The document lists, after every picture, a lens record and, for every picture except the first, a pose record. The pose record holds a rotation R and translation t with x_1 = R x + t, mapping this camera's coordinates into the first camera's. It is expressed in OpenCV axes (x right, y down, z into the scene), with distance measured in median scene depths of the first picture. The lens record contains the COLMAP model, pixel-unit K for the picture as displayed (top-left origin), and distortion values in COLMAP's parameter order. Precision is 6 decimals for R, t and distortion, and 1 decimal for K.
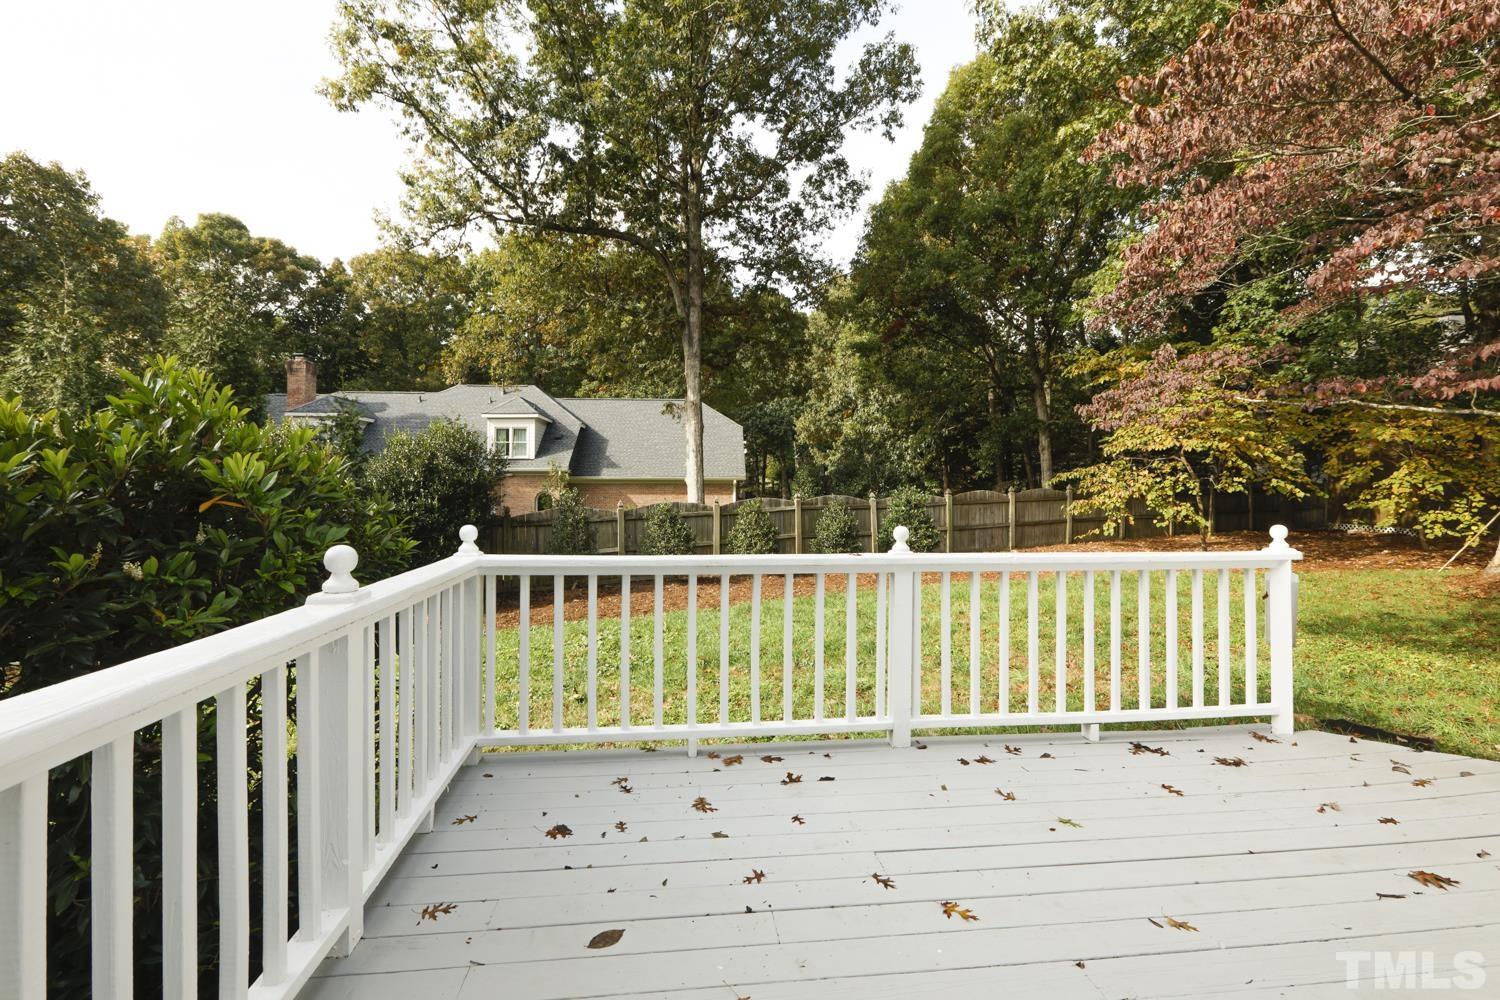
lens RADIAL K [[680.7, 0, 757.0], [0, 680.7, 490.0], [0, 0, 1]] dist [-0.008956, 0.000876]
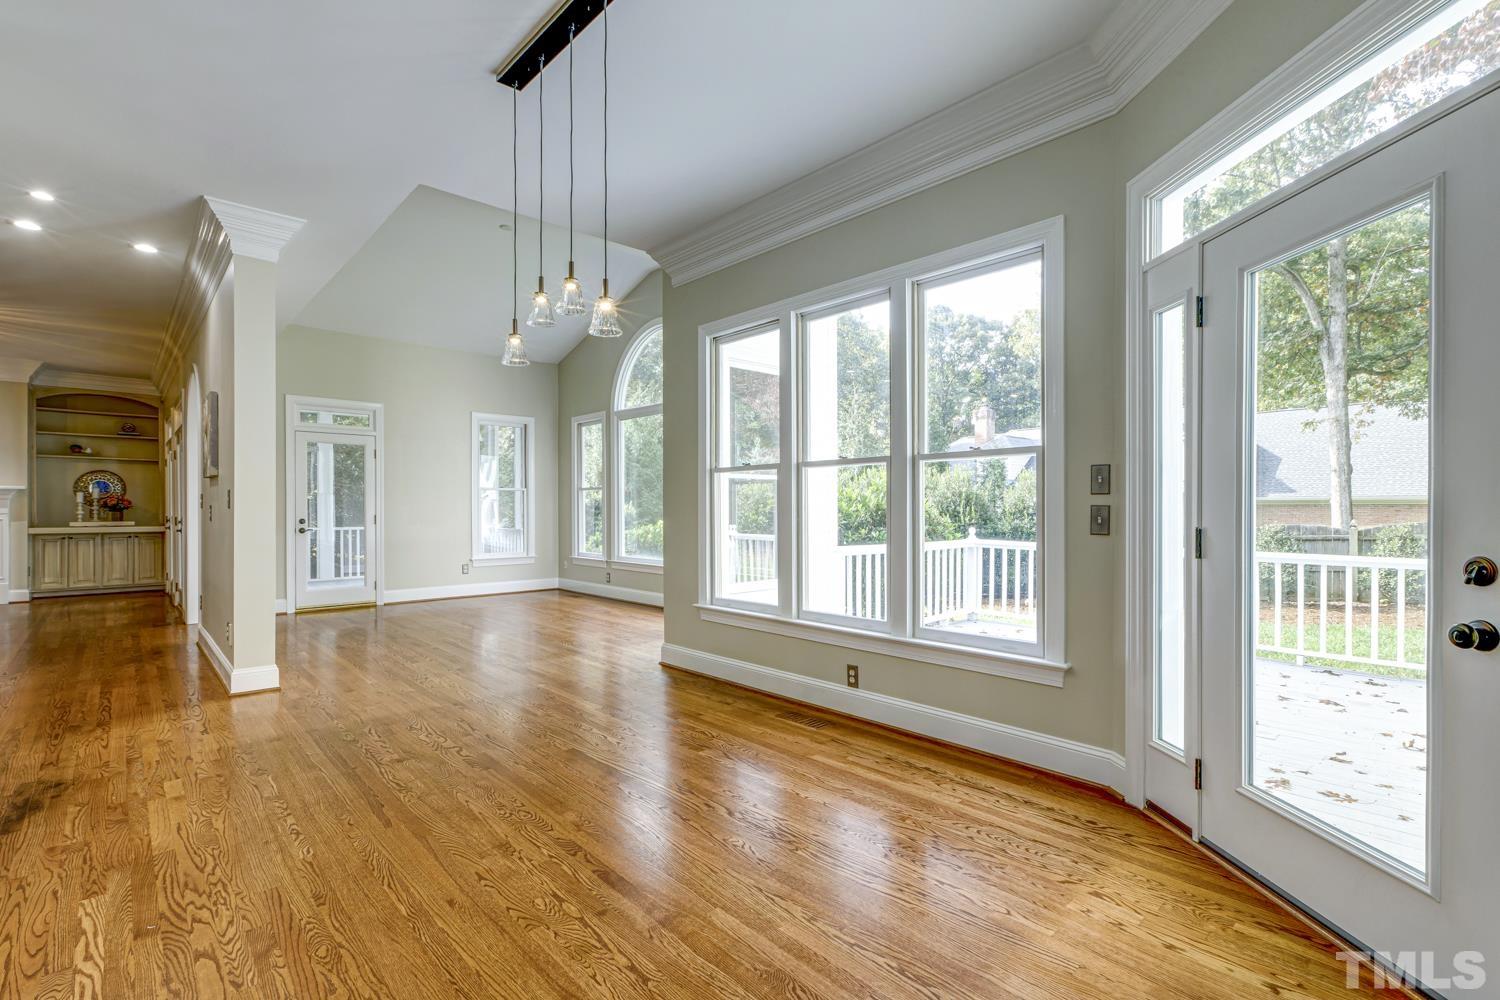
lens RADIAL K [[680.7, 0, 747.0], [0, 680.7, 502.2], [0, 0, 1]] dist [-0.008956, 0.000876]
pose [[0.582214, -0.007740, -0.812999, 0.185421], [-0.001769, 0.999940, -0.010787, -0.002532], [0.813033, 0.007719, 0.582166, -0.189254]]
